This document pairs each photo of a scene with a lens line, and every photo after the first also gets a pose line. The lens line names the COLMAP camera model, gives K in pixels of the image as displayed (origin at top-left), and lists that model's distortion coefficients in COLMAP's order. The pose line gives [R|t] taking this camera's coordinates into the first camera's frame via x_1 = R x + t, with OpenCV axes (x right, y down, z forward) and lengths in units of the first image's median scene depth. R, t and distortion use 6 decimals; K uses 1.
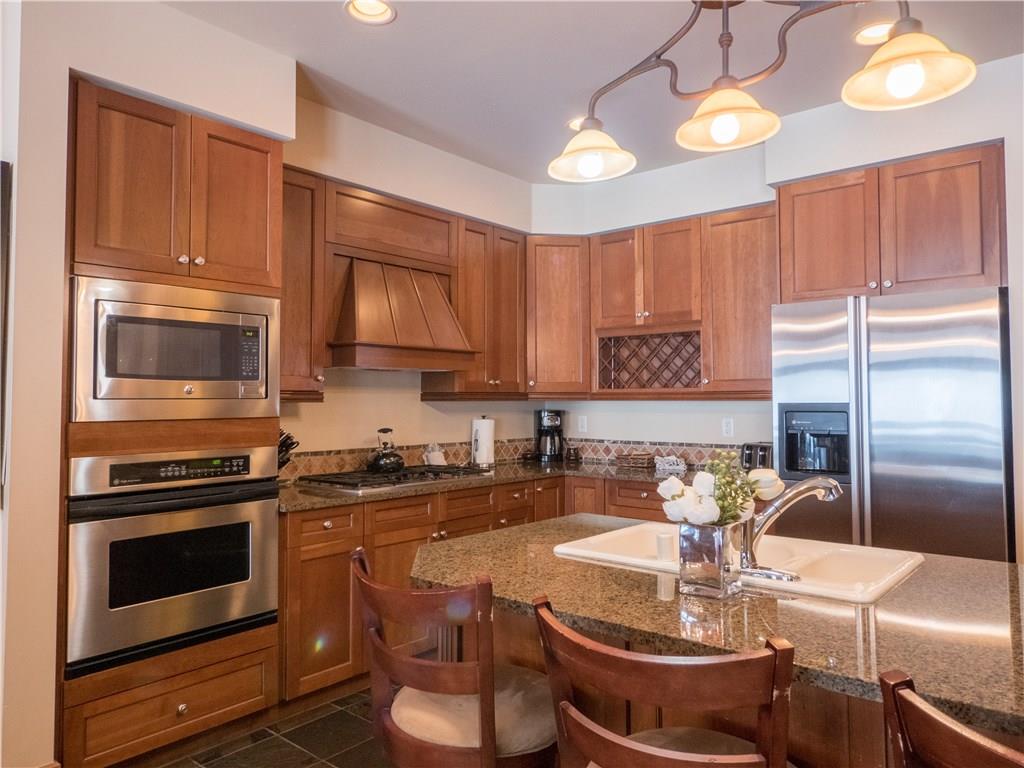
lens RADIAL K [[706.1, 0, 521.1], [0, 706.1, 378.2], [0, 0, 1]] dist [0.013187, -0.001362]
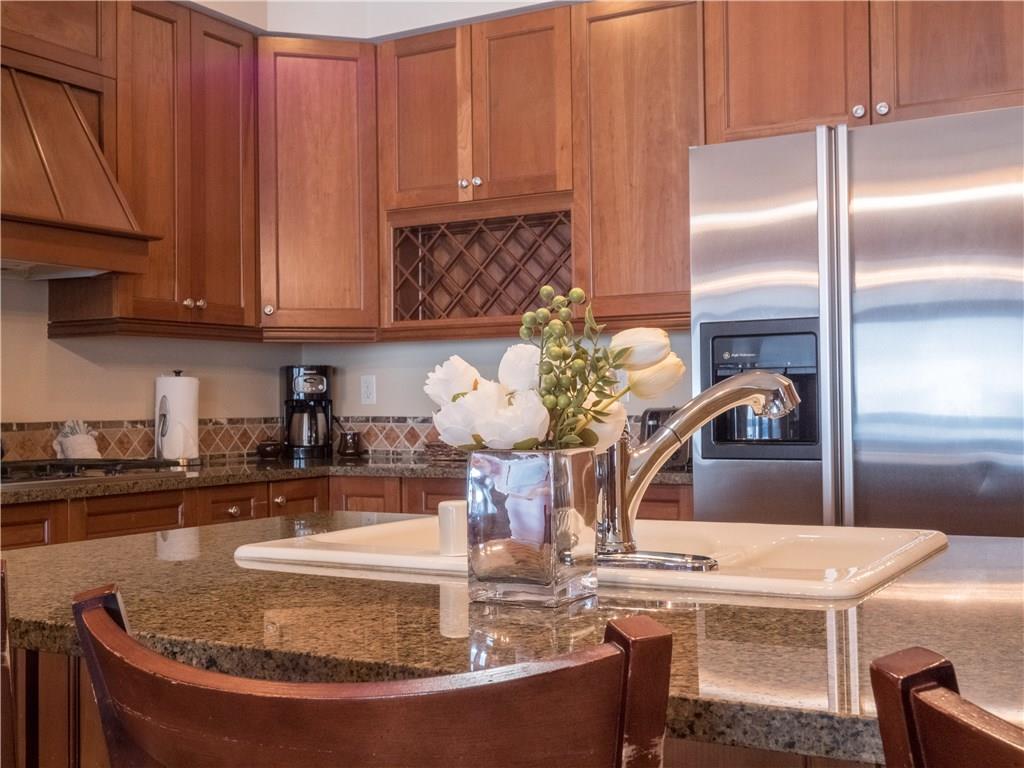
lens RADIAL K [[1180.4, 0, 505.4], [0, 1180.4, 384.1], [0, 0, 1]] dist [-0.002338, 0.000000]
pose [[0.985551, -0.007196, 0.169227, 0.053301], [0.004508, 0.999858, 0.016265, 0.066699], [-0.169319, -0.015267, 0.985443, 0.106717]]
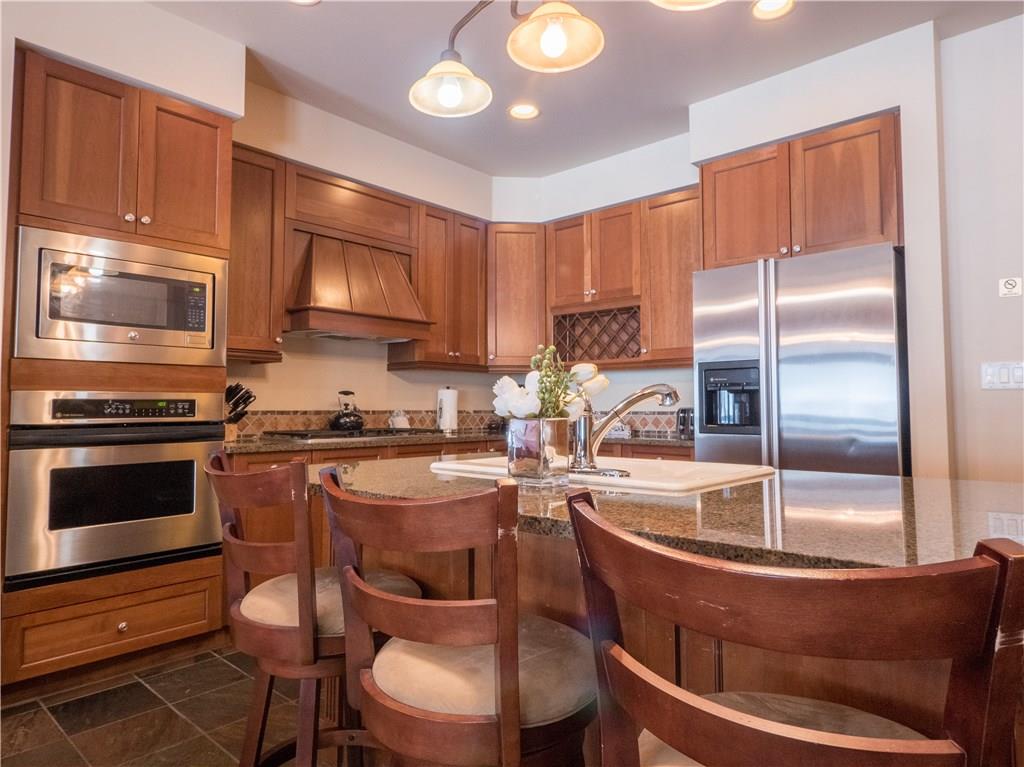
lens RADIAL K [[627.1, 0, 516.7], [0, 627.1, 377.6], [0, 0, 1]] dist [0.008202, 0.001766]
pose [[0.999264, 0.000304, -0.038363, 0.122202], [-0.000863, 0.999894, -0.014566, 0.070897], [0.038355, 0.014588, 0.999158, 0.035670]]
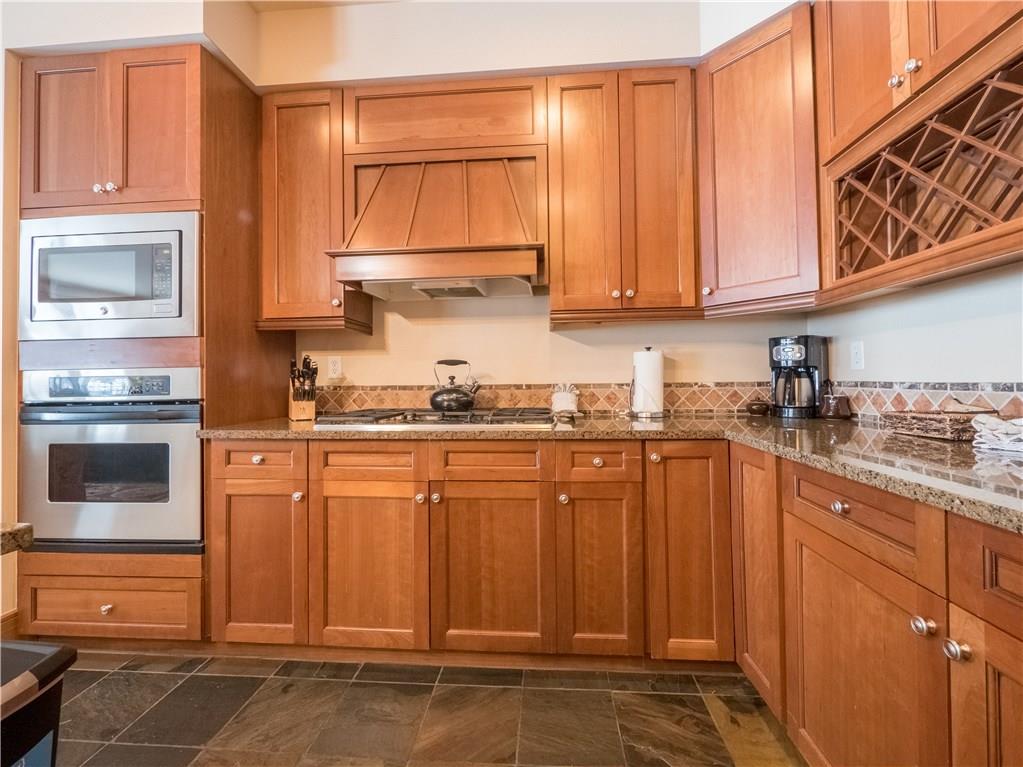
lens RADIAL K [[433.9, 0, 516.2], [0, 433.9, 374.7], [0, 0, 1]] dist [-0.004769, 0.000975]
pose [[0.584014, -0.018537, -0.811532, 0.307163], [0.038777, 0.999235, 0.005082, 0.098772], [0.810817, -0.034437, 0.584286, 0.836520]]
